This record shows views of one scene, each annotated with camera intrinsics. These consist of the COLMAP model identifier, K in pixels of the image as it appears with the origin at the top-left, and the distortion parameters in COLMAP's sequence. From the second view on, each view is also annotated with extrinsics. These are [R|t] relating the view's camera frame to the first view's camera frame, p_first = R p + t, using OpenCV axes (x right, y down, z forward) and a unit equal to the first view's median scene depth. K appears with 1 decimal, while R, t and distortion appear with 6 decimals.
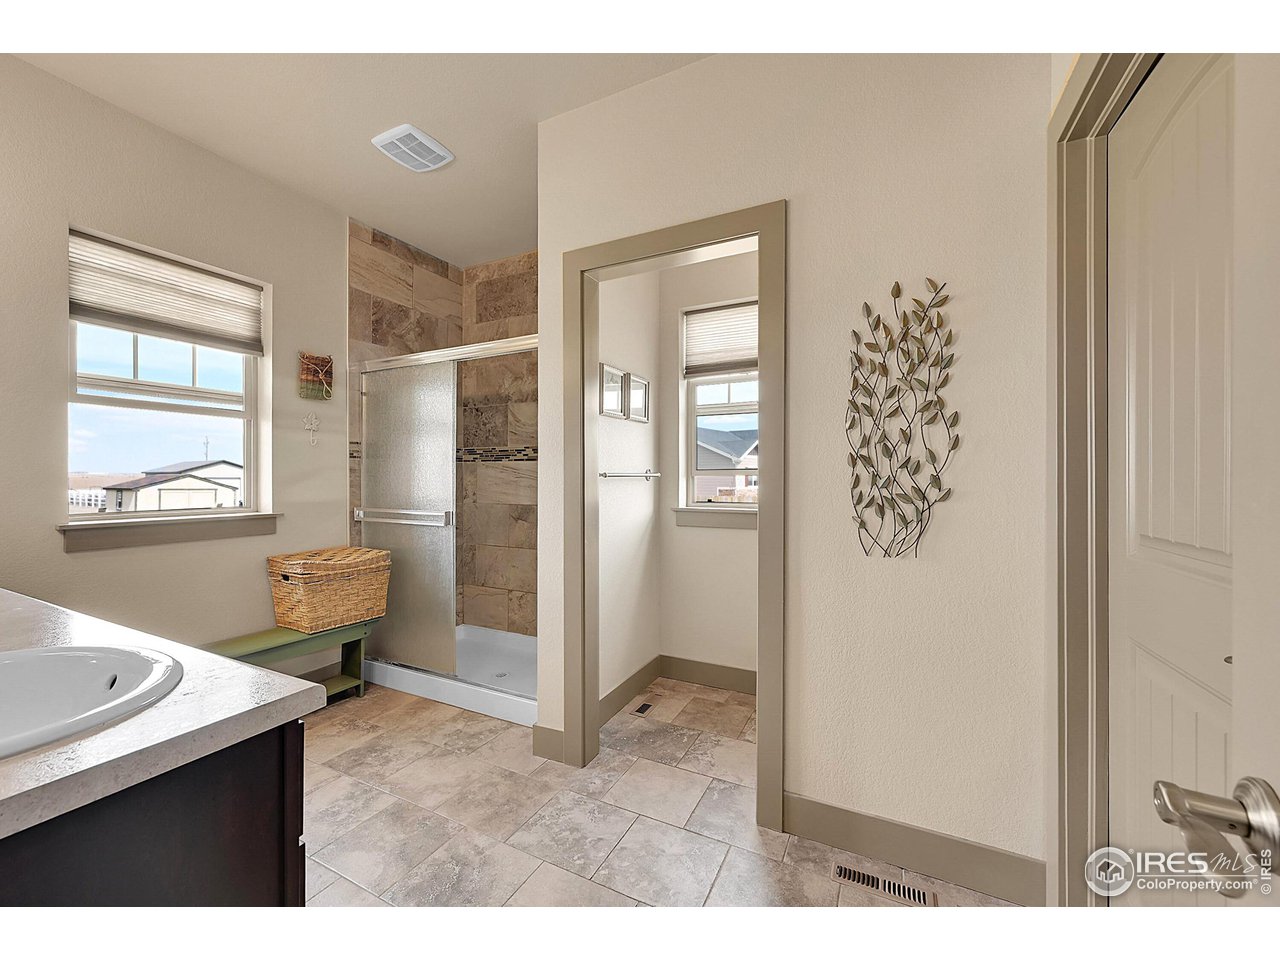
lens RADIAL K [[511.3, 0, 635.4], [0, 511.3, 476.8], [0, 0, 1]] dist [-0.000902, 0.000198]
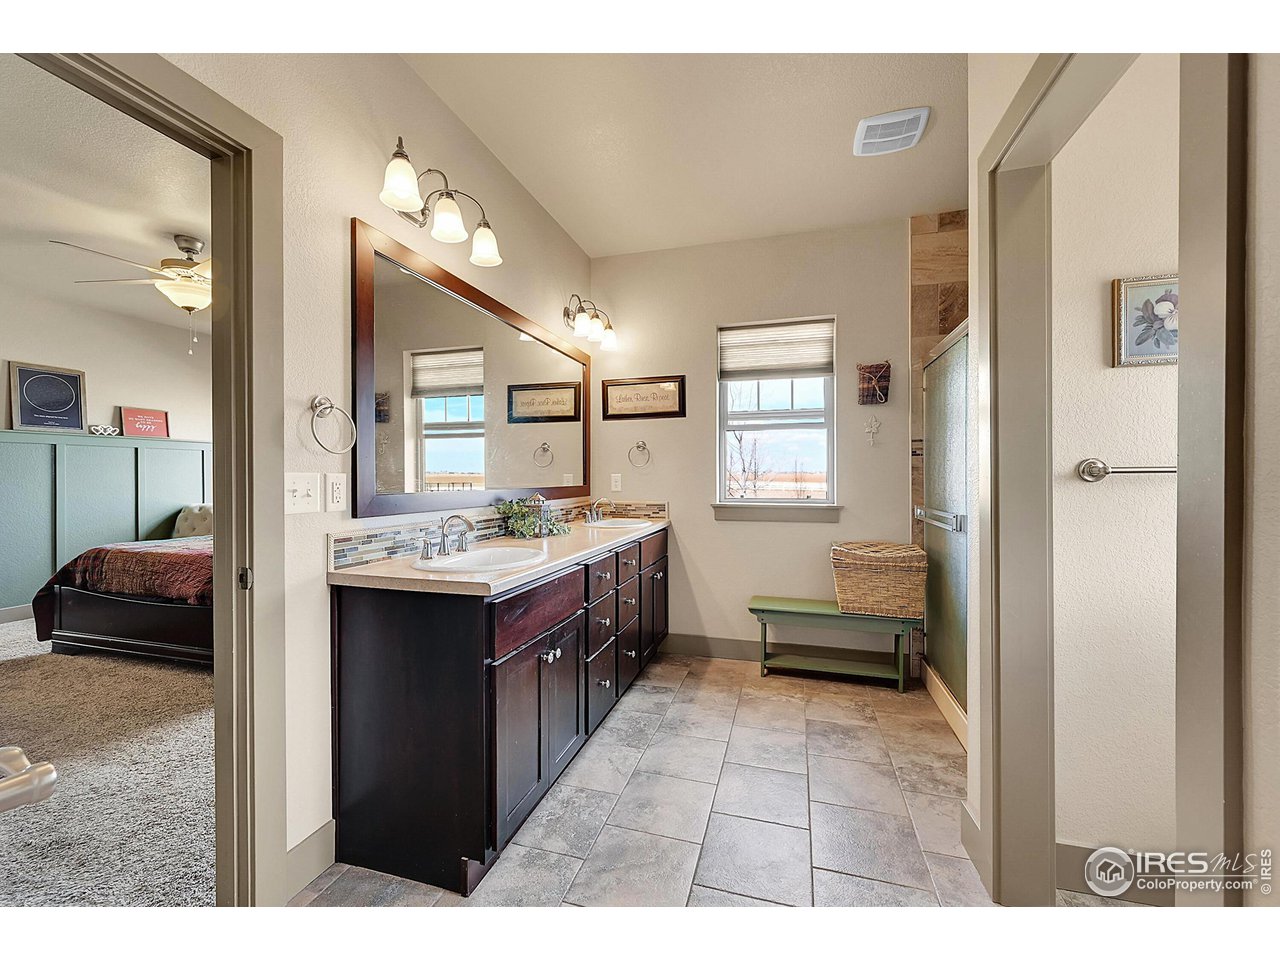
lens RADIAL K [[511.3, 0, 644.4], [0, 511.3, 475.6], [0, 0, 1]] dist [-0.000902, 0.000198]
pose [[0.186553, -0.001438, -0.982444, 0.388837], [0.002645, 0.999996, -0.000962, 0.001639], [0.982441, -0.002420, 0.186556, 0.340683]]
